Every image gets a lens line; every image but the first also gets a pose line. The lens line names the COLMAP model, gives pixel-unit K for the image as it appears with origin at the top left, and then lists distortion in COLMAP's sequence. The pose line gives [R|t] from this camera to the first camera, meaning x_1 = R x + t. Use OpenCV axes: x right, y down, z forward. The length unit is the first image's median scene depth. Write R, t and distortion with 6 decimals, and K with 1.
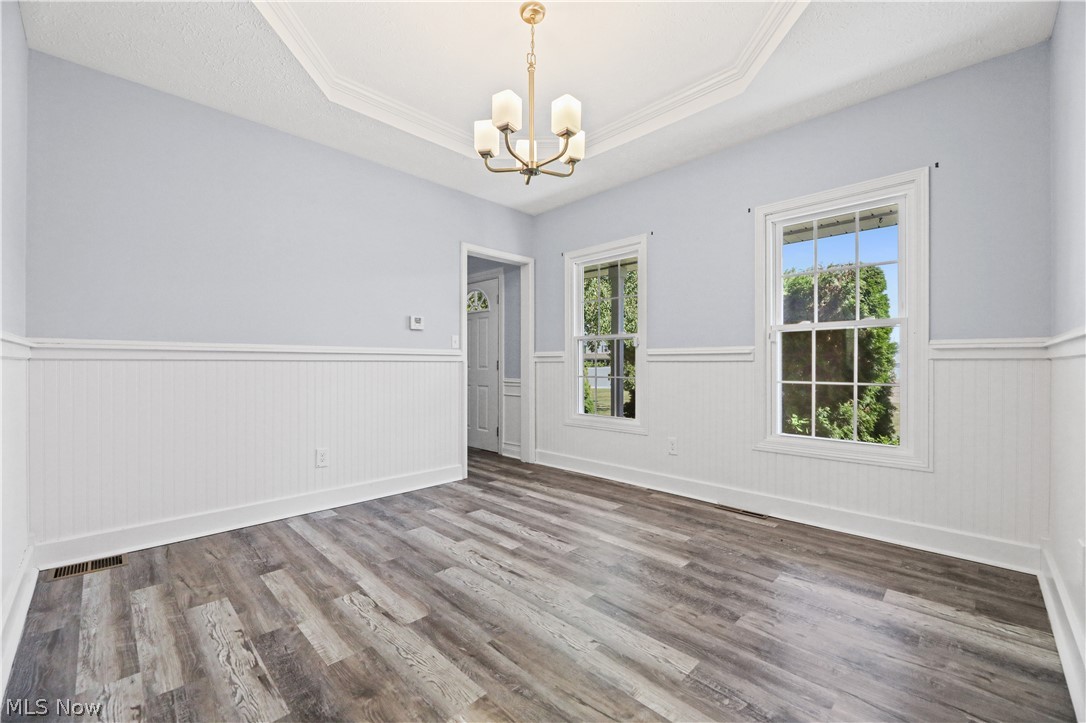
lens RADIAL K [[445.5, 0, 542.7], [0, 445.5, 352.3], [0, 0, 1]] dist [0.012954, -0.001929]
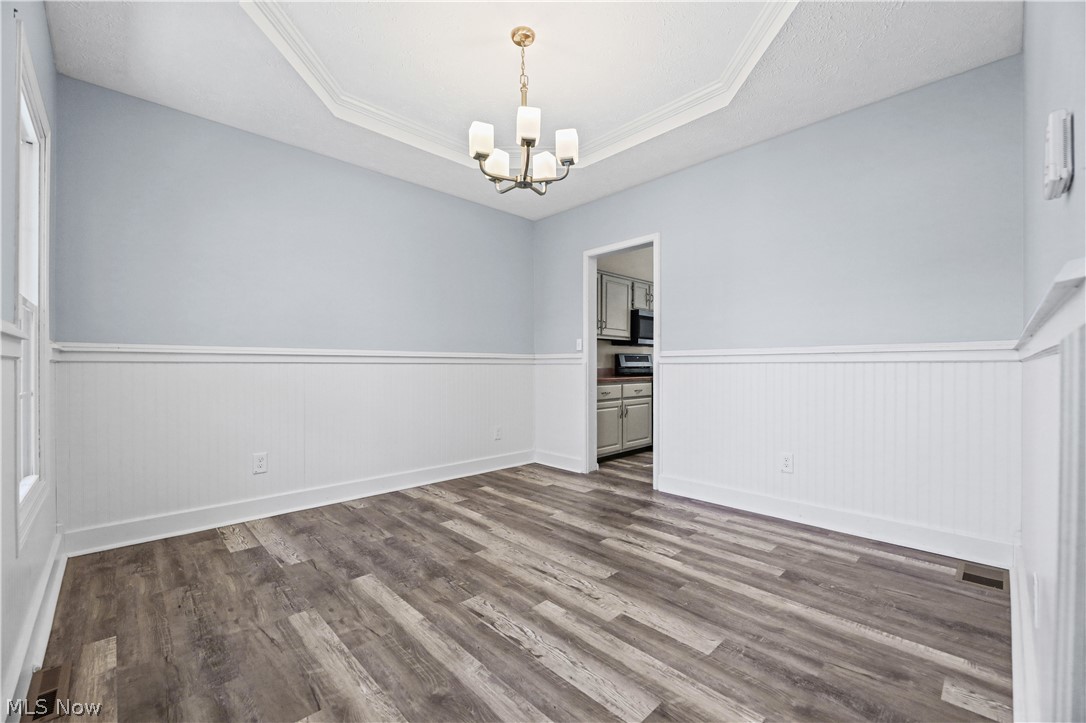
lens RADIAL K [[445.5, 0, 542.5], [0, 445.5, 365.2], [0, 0, 1]] dist [0.012954, -0.001929]
pose [[-0.999725, 0.001232, 0.023410, -0.089094], [0.000508, 0.999522, -0.030922, 0.054338], [-0.023437, -0.030902, -0.999248, 1.973372]]
